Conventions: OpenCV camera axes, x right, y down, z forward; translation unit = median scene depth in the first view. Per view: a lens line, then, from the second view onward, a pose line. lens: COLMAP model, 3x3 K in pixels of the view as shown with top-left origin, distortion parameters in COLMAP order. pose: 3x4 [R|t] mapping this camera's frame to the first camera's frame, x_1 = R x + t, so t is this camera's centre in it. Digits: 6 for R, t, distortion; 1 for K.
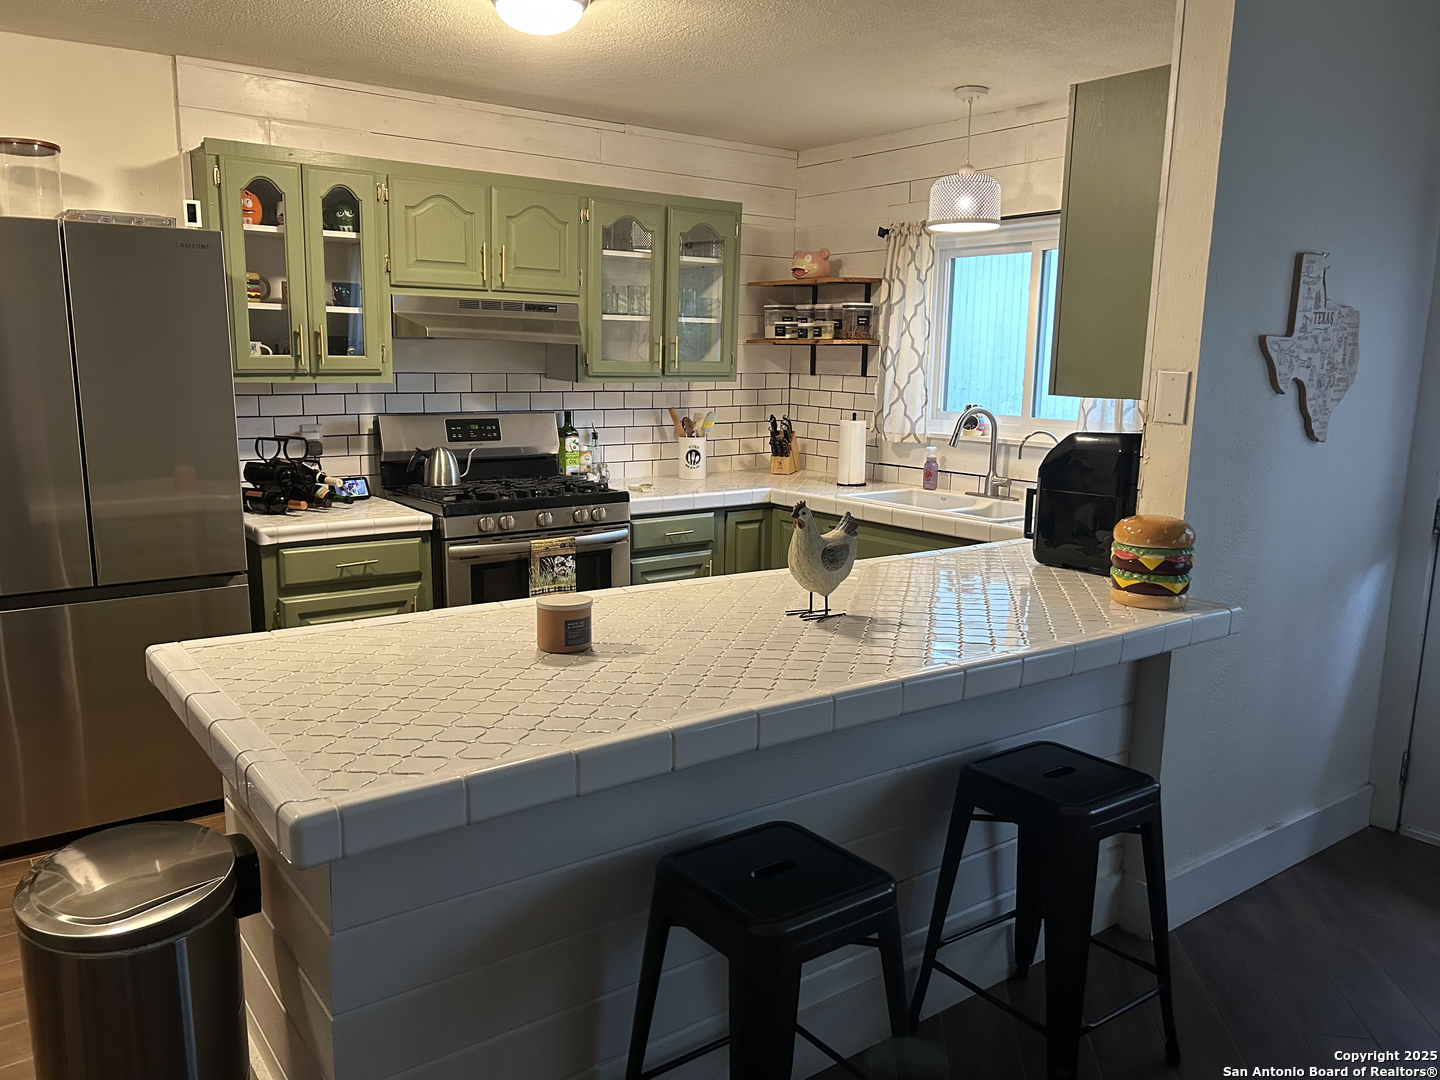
lens RADIAL K [[1104.8, 0, 720.0], [0, 1104.8, 540.0], [0, 0, 1]] dist [-0.000064, -0.003434]
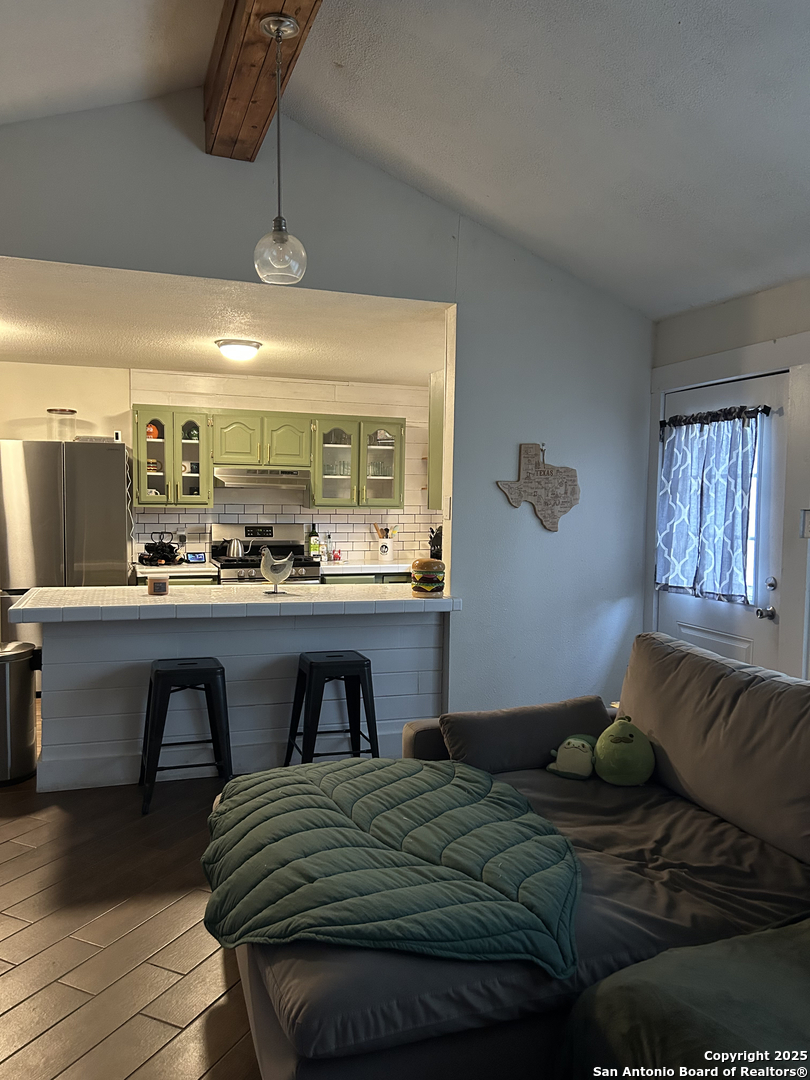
lens RADIAL K [[828.6, 0, 424.3], [0, 828.6, 544.8], [0, 0, 1]] dist [-0.000064, -0.003434]
pose [[0.961003, 0.010592, -0.276336, 0.496412], [-0.042737, 0.992949, -0.110566, 0.081450], [0.273216, 0.118064, 0.954680, -0.380558]]
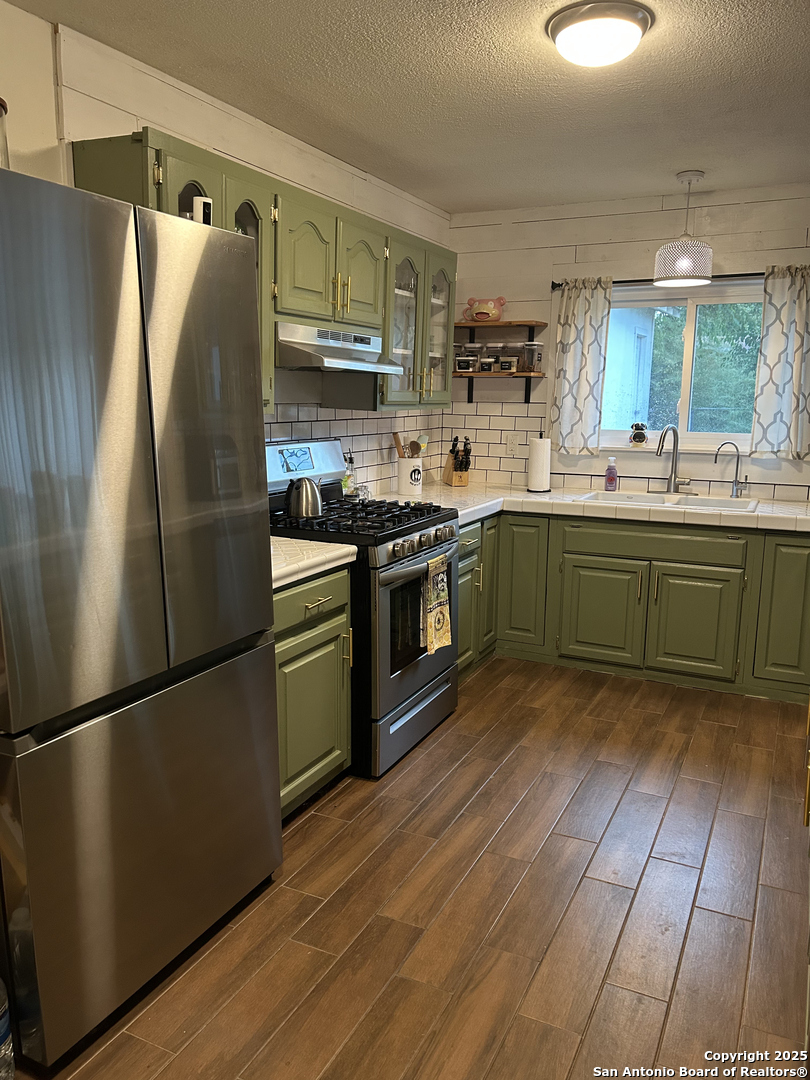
lens RADIAL K [[828.6, 0, 424.3], [0, 828.6, 544.8], [0, 0, 1]] dist [-0.000064, -0.003434]
pose [[0.888018, -0.089531, 0.451008, -0.468628], [0.081534, 0.995977, 0.037178, -0.039702], [-0.452522, 0.003758, 0.891745, 0.265901]]
